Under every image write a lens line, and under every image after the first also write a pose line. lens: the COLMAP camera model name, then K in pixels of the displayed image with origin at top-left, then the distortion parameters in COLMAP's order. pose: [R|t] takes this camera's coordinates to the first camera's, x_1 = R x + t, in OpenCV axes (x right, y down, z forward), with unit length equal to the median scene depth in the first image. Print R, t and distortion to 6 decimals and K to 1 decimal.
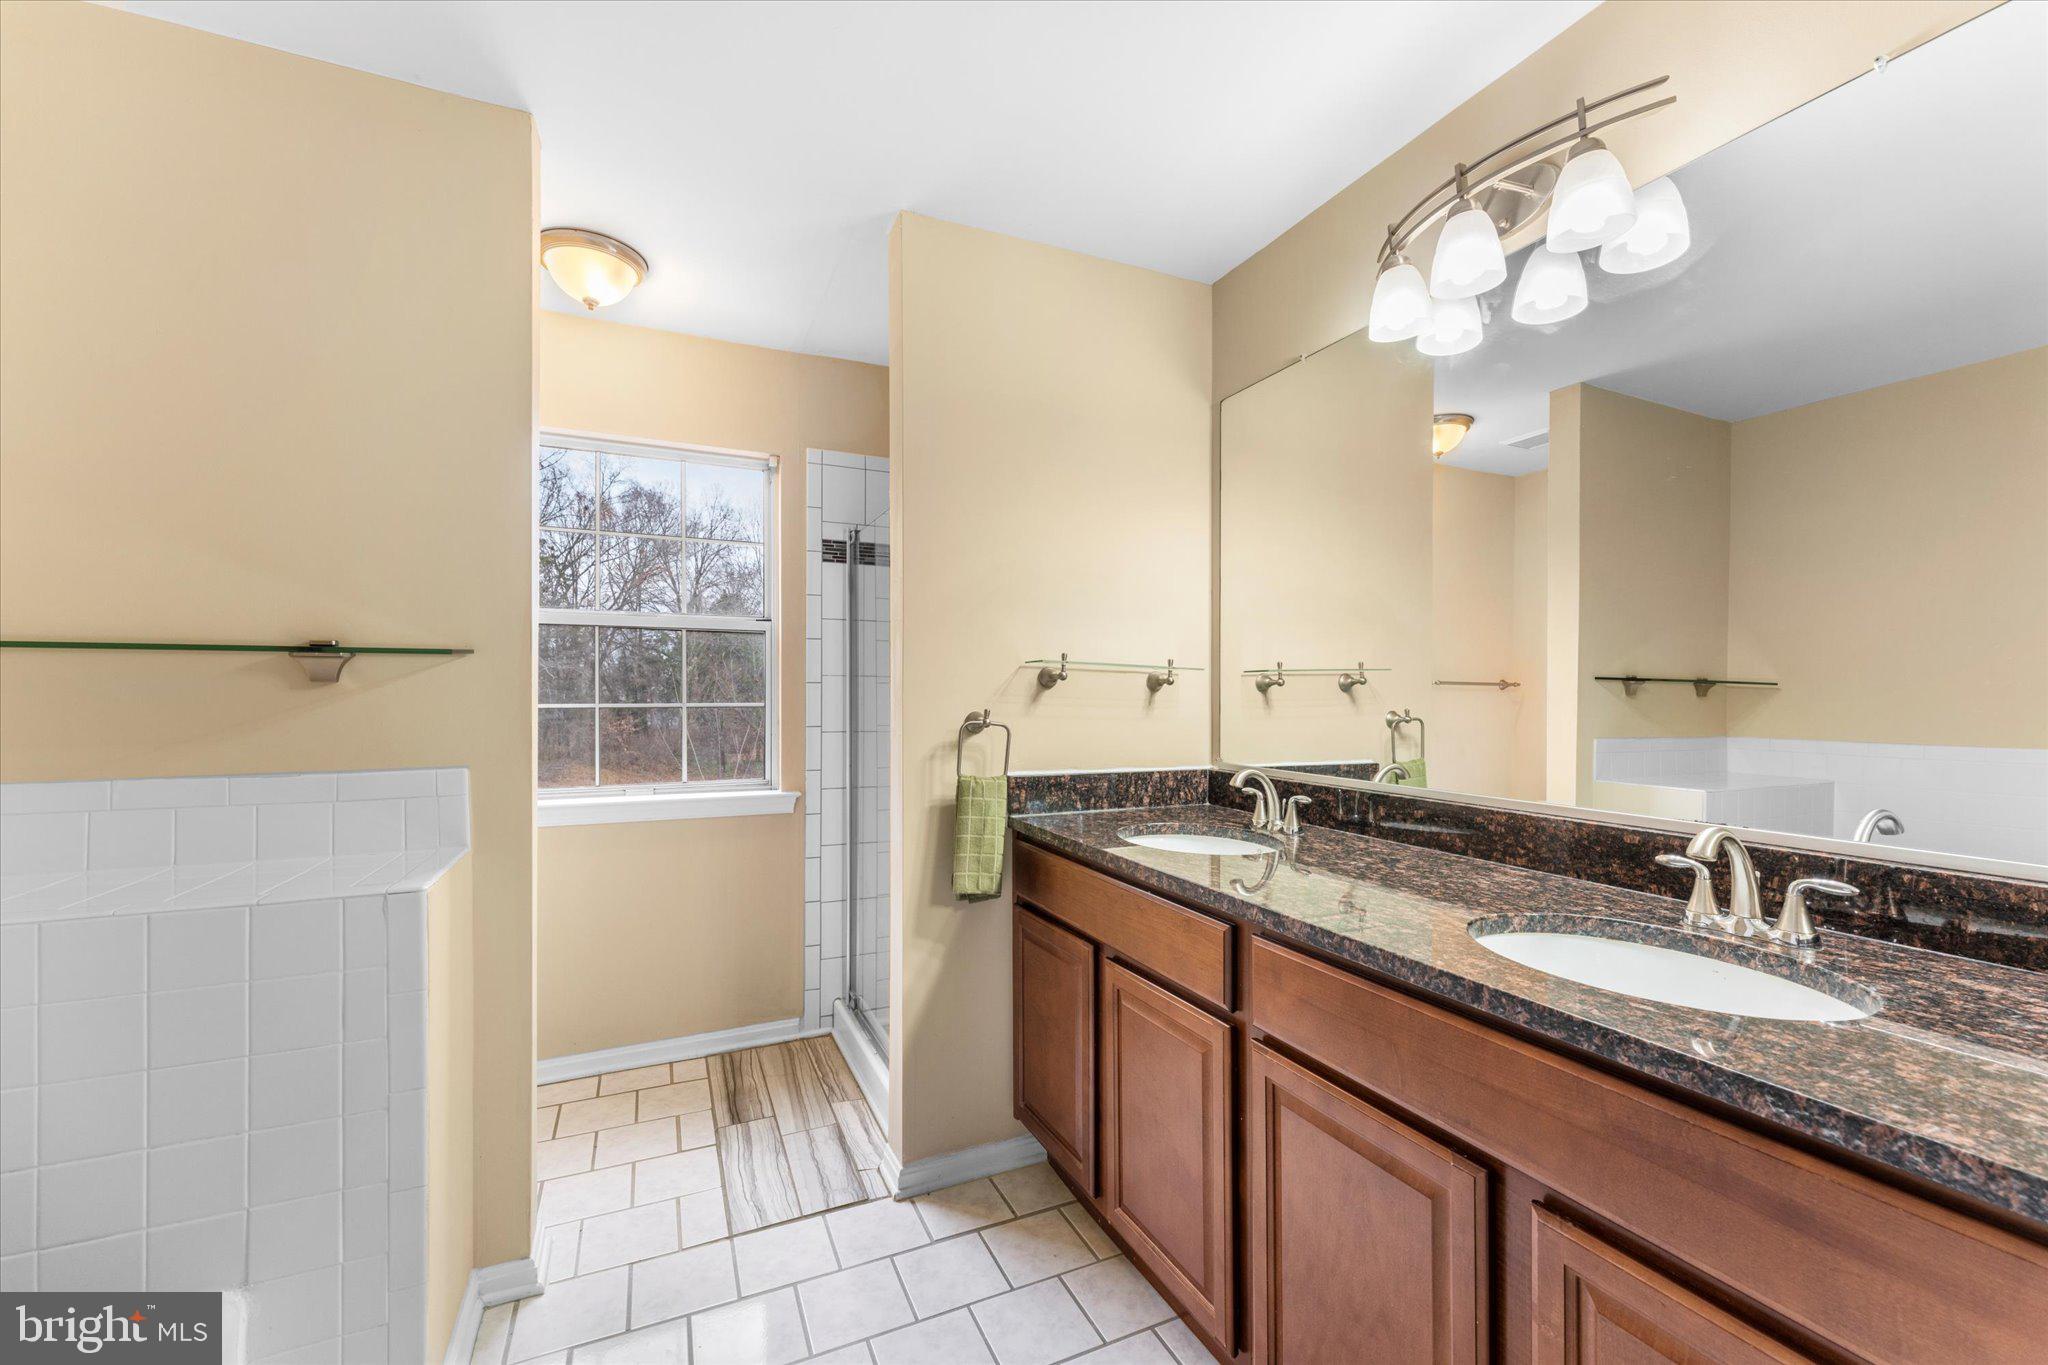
lens RADIAL K [[818.5, 0, 1024.7], [0, 818.5, 693.2], [0, 0, 1]] dist [-0.001819, 0.000994]
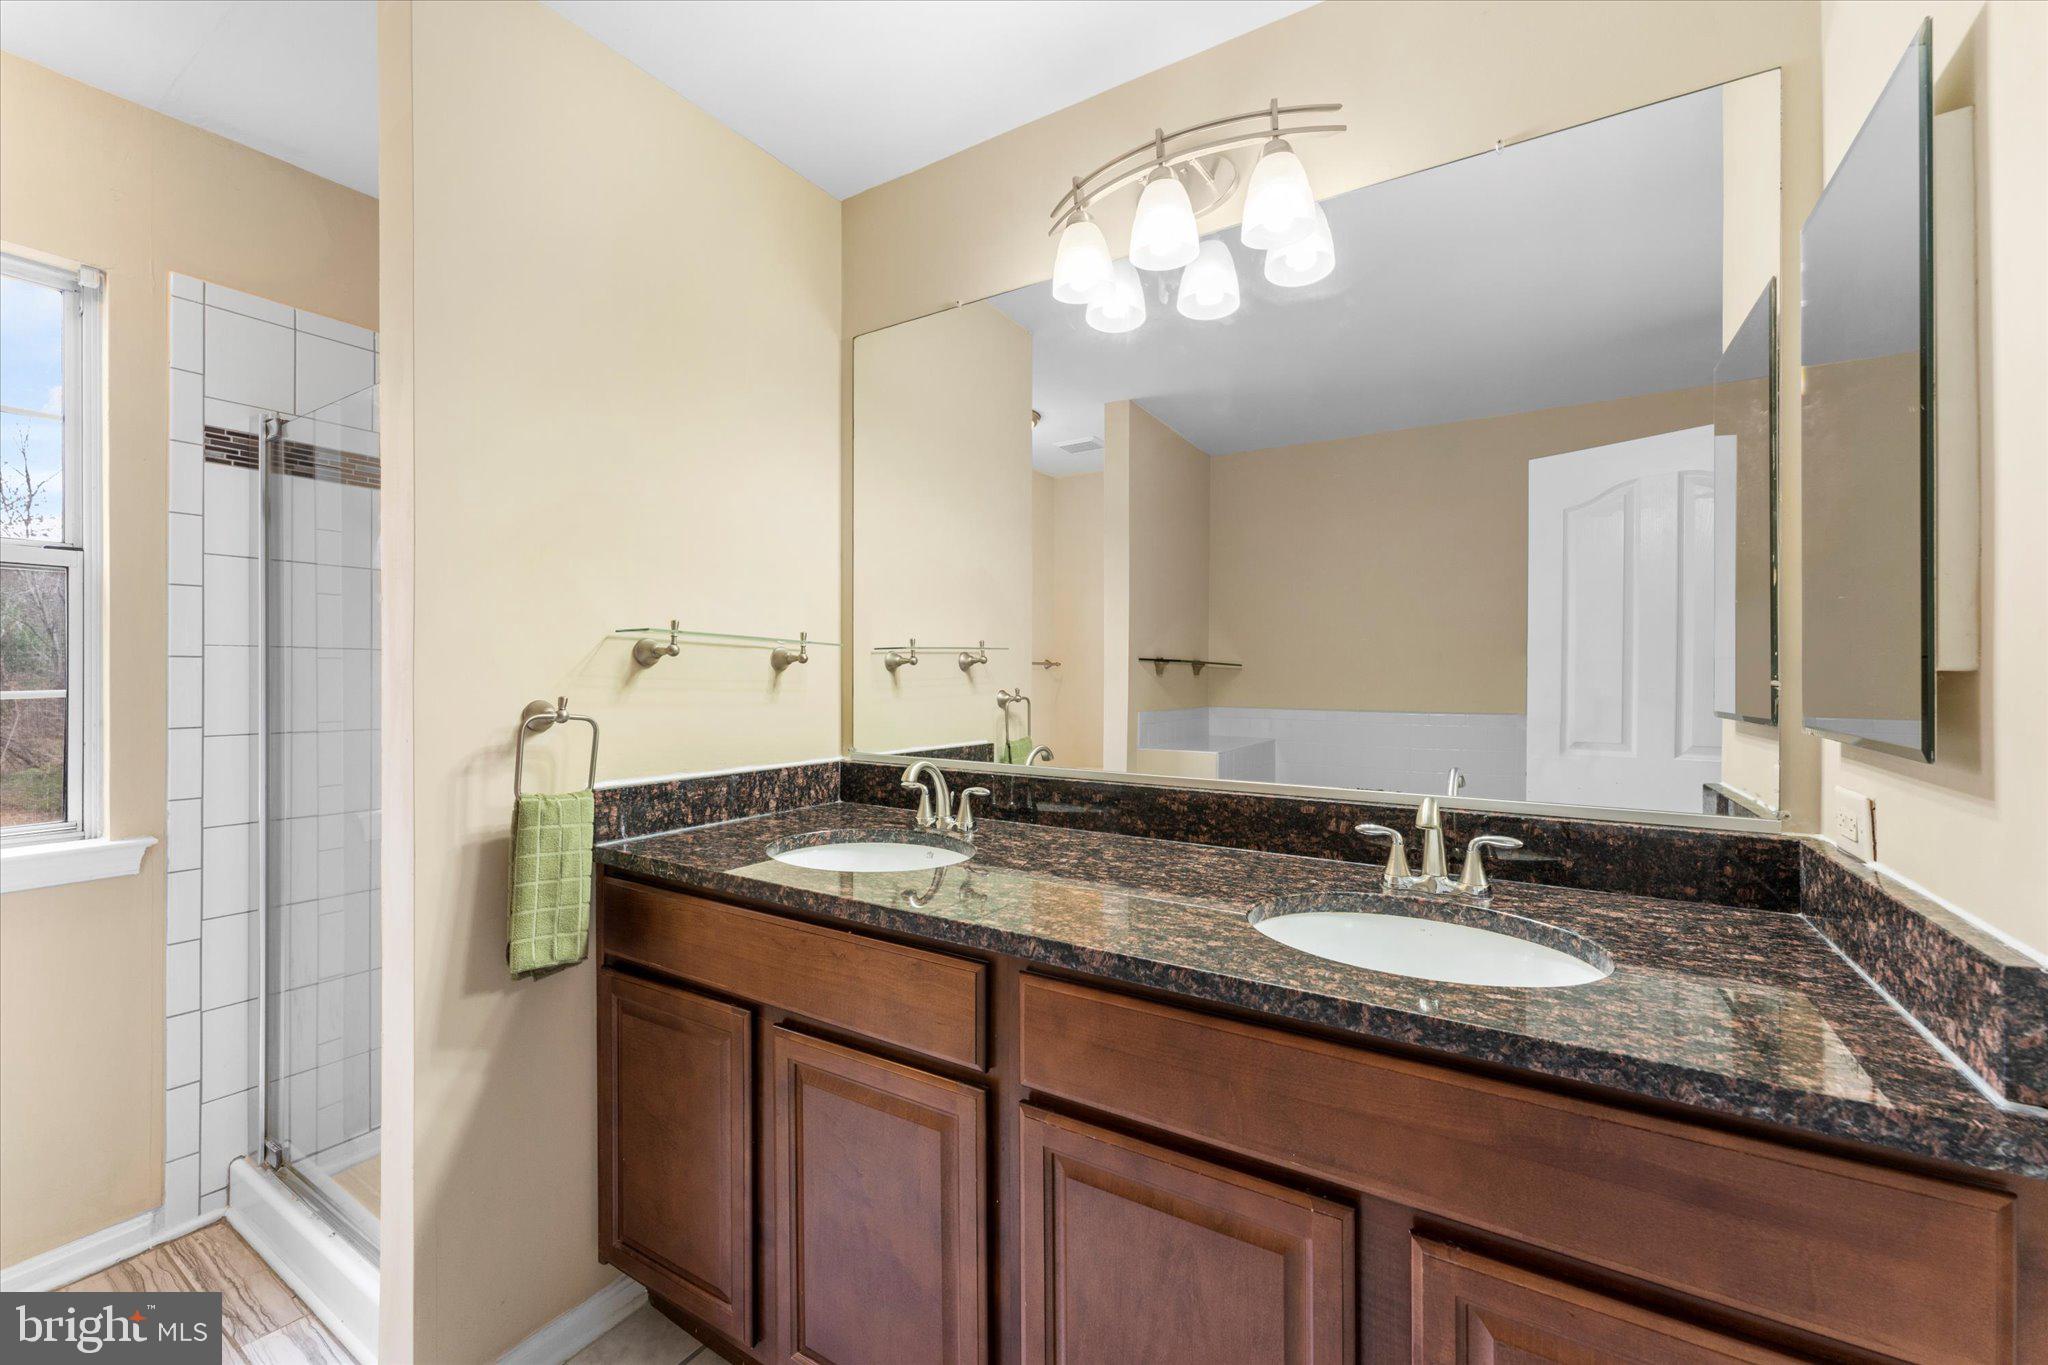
lens RADIAL K [[818.5, 0, 1030.8], [0, 818.5, 672.1], [0, 0, 1]] dist [-0.001819, 0.000994]
pose [[0.833923, -0.001262, 0.551879, -0.114317], [0.001121, 0.999999, 0.000592, -0.001577], [-0.551879, 0.000125, 0.833924, 0.233030]]
